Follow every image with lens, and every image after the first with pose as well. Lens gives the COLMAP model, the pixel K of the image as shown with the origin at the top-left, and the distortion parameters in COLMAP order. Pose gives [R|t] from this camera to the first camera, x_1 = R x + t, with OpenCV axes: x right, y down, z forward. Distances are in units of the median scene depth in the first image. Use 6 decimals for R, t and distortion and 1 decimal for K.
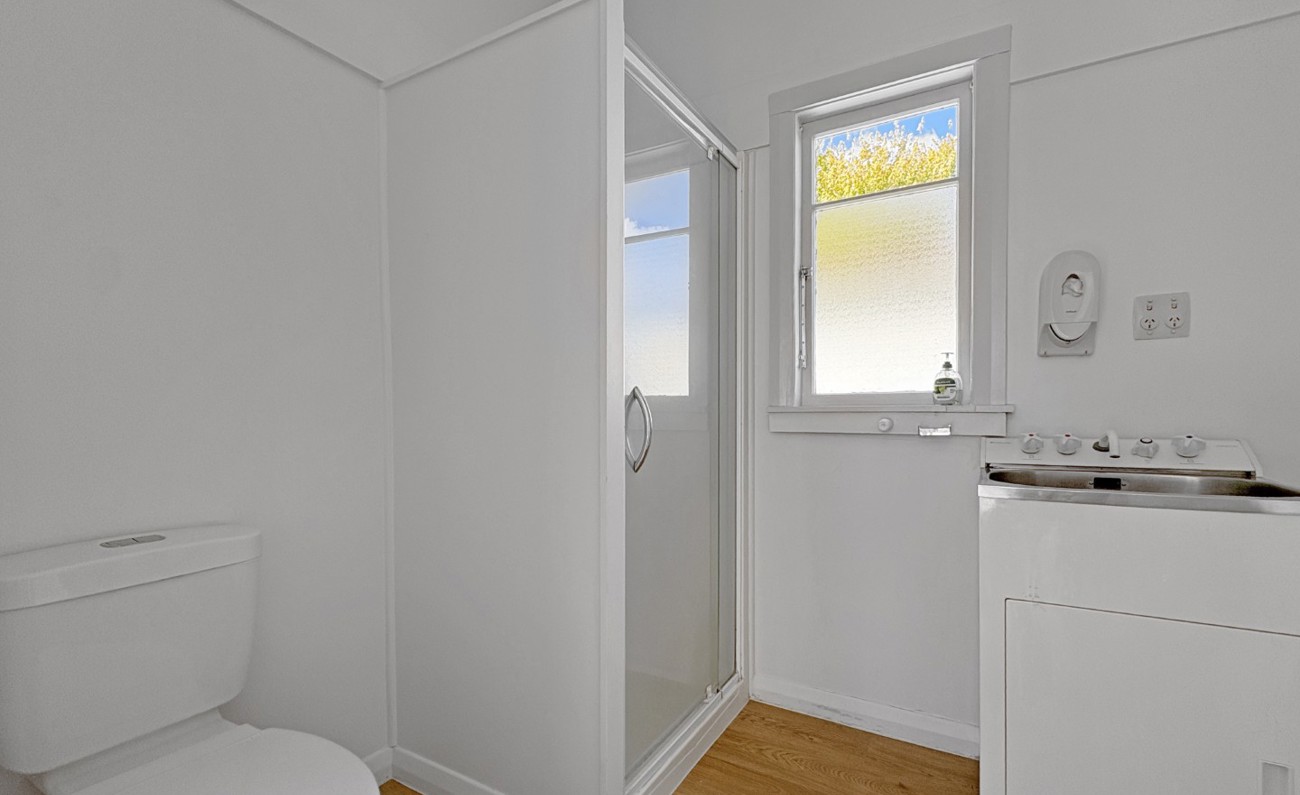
lens RADIAL K [[574.2, 0, 656.8], [0, 574.2, 406.7], [0, 0, 1]] dist [-0.001576, -0.000064]
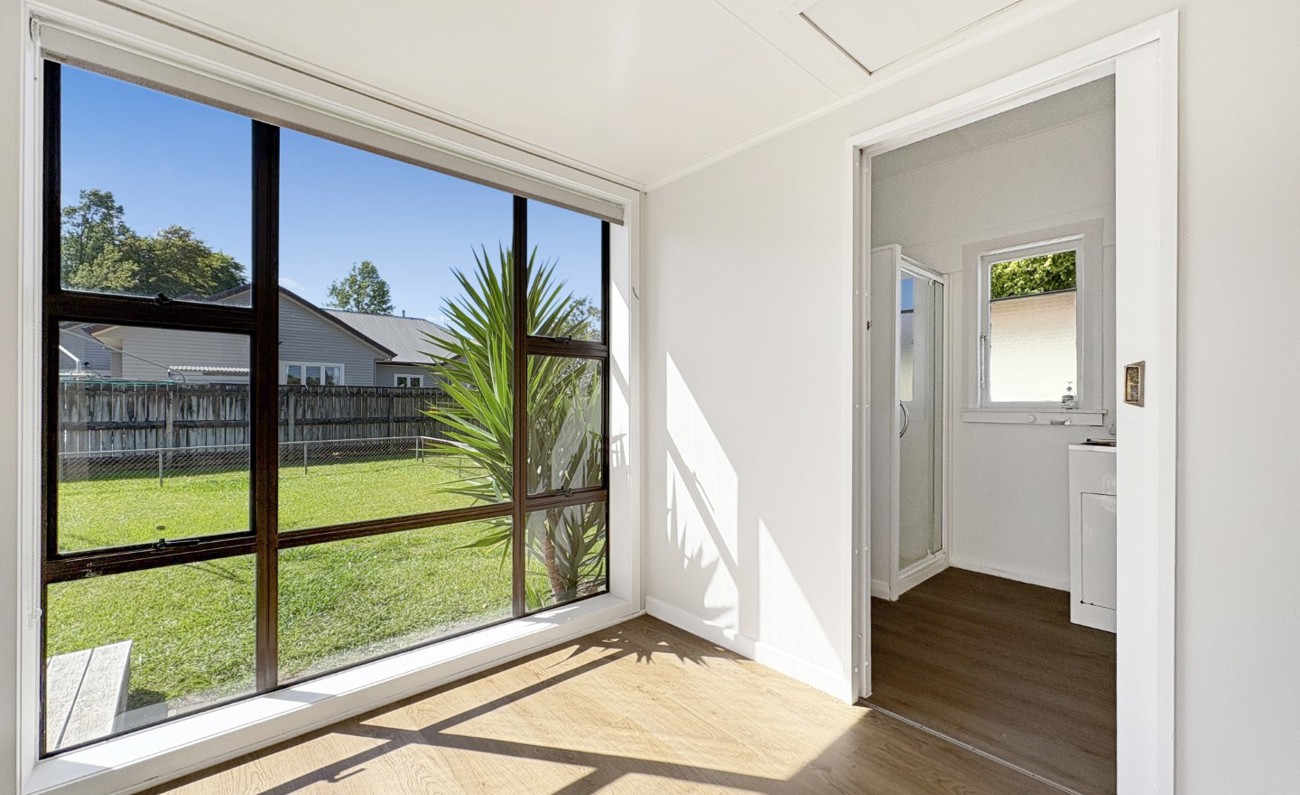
lens RADIAL K [[524.1, 0, 642.6], [0, 524.1, 397.1], [0, 0, 1]] dist [0.000374, -0.000527]
pose [[0.947580, 0.000871, -0.319516, -0.285739], [-0.002236, 0.999990, -0.003908, -0.032248], [0.319510, 0.004418, 0.947573, -1.108513]]
